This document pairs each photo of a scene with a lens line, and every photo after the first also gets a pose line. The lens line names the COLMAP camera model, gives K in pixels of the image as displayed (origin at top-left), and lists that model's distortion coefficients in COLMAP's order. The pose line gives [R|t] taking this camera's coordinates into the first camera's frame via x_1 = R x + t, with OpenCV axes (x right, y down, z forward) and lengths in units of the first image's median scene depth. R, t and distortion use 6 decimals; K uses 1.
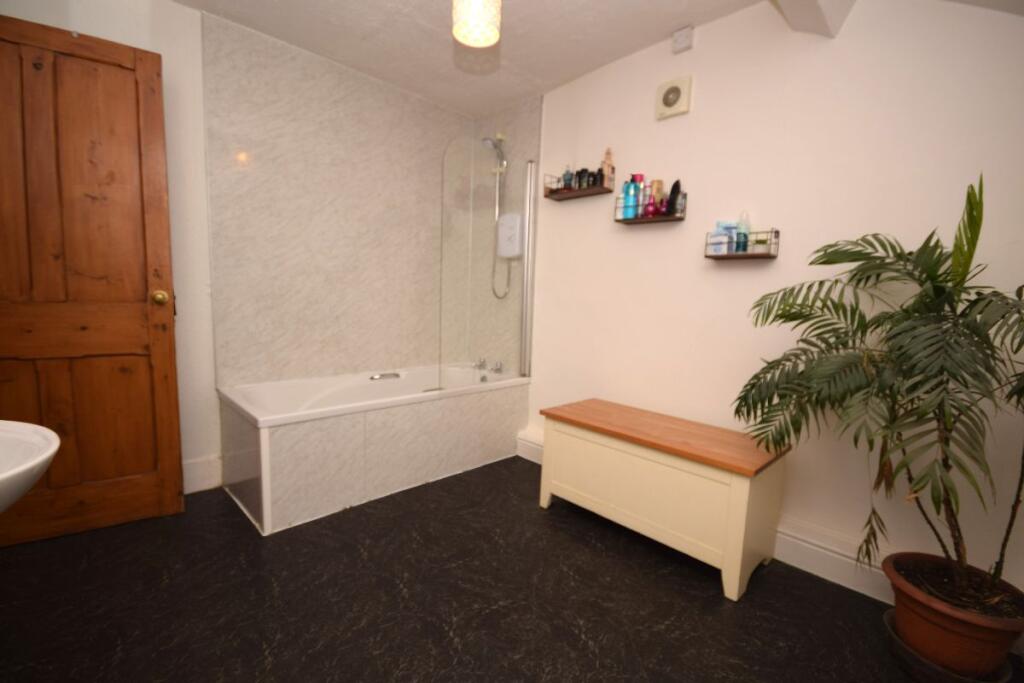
lens RADIAL K [[455.4, 0, 536.1], [0, 455.4, 347.2], [0, 0, 1]] dist [0.001324, -0.005248]
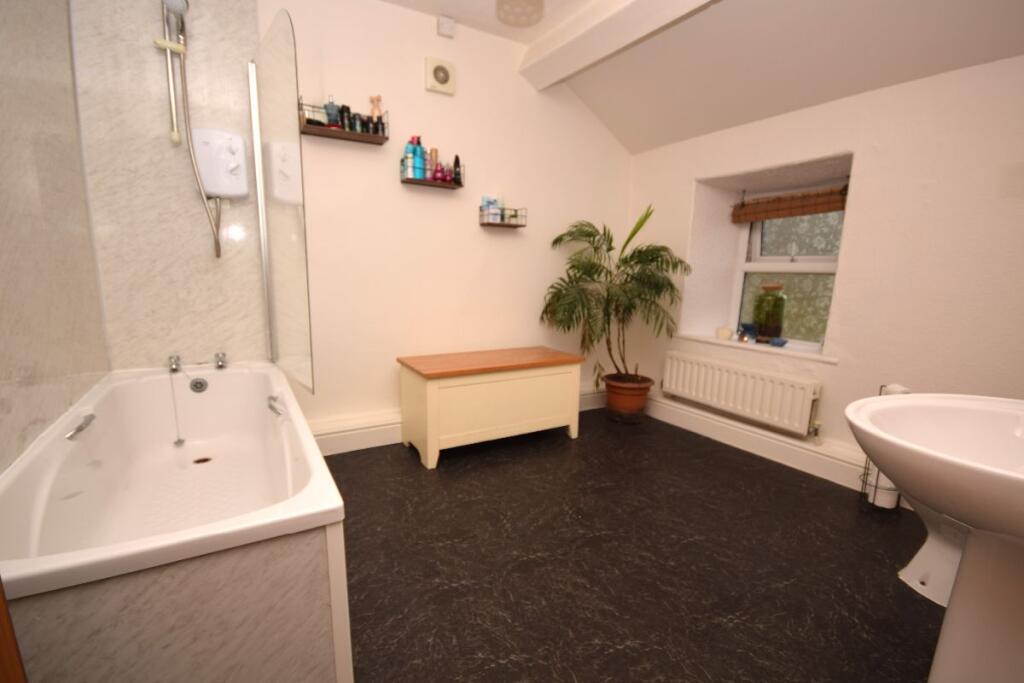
lens RADIAL K [[455.4, 0, 511.9], [0, 455.4, 342.7], [0, 0, 1]] dist [0.001324, -0.005248]
pose [[0.258809, -0.200313, 0.944930, -0.864502], [0.094821, 0.978804, 0.181524, -0.090569], [-0.961263, 0.042619, 0.272317, 0.560172]]
